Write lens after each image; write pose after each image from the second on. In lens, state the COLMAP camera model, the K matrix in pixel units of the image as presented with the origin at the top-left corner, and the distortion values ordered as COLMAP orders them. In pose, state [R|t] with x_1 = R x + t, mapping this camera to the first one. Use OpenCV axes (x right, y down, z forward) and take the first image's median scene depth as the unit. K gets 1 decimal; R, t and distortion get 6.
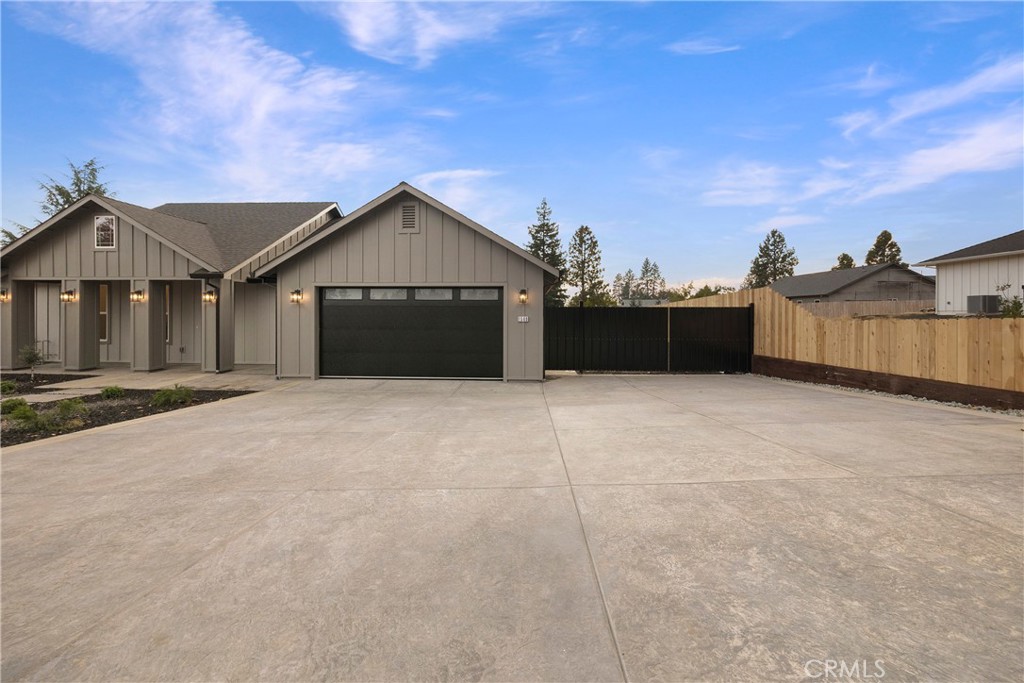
lens RADIAL K [[404.4, 0, 517.8], [0, 404.4, 307.5], [0, 0, 1]] dist [-0.000120, -0.000069]
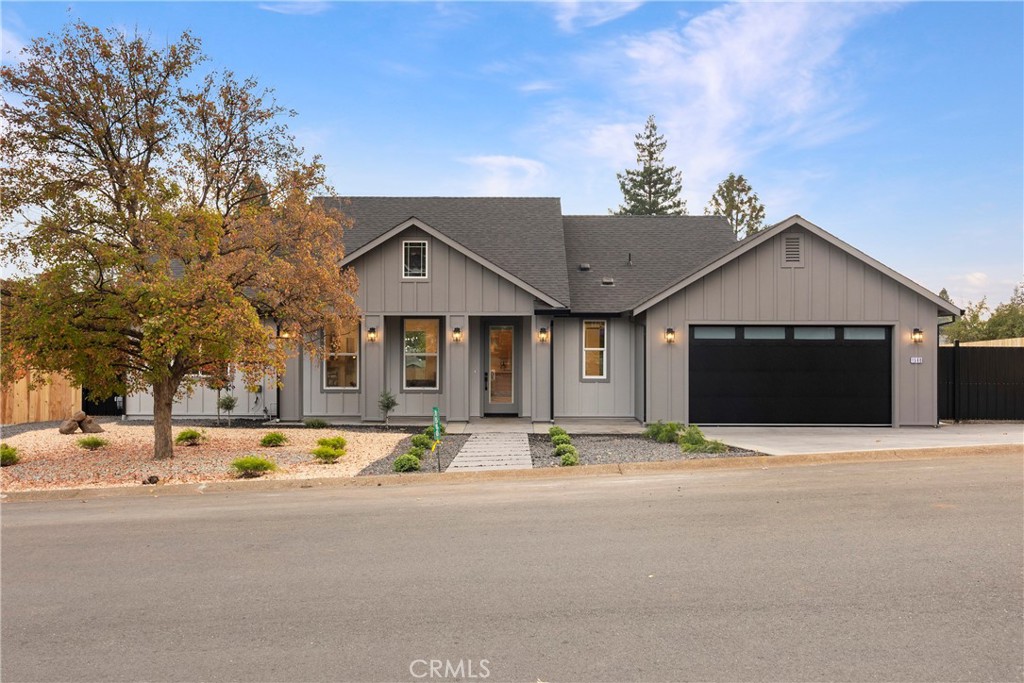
lens RADIAL K [[994.9, 0, 515.4], [0, 994.9, 342.7], [0, 0, 1]] dist [-0.006302, -0.000697]
pose [[0.999087, 0.000281, 0.042730, -0.901268], [-0.000444, 0.999993, 0.003801, -0.018262], [-0.042729, -0.003816, 0.999079, -1.121768]]
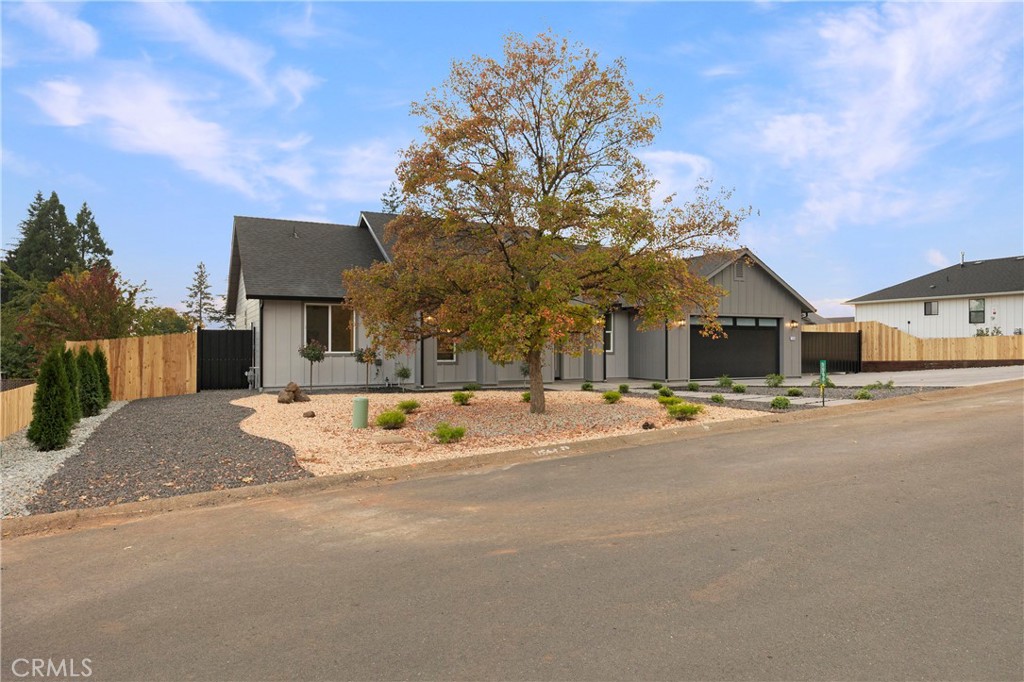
lens RADIAL K [[649.7, 0, 515.0], [0, 649.7, 343.3], [0, 0, 1]] dist [0.001537, 0.000222]
pose [[0.865112, -0.000999, 0.501578, -1.963604], [-0.003222, 0.999966, 0.007550, 0.027760], [-0.501569, -0.008147, 0.865079, -0.586585]]
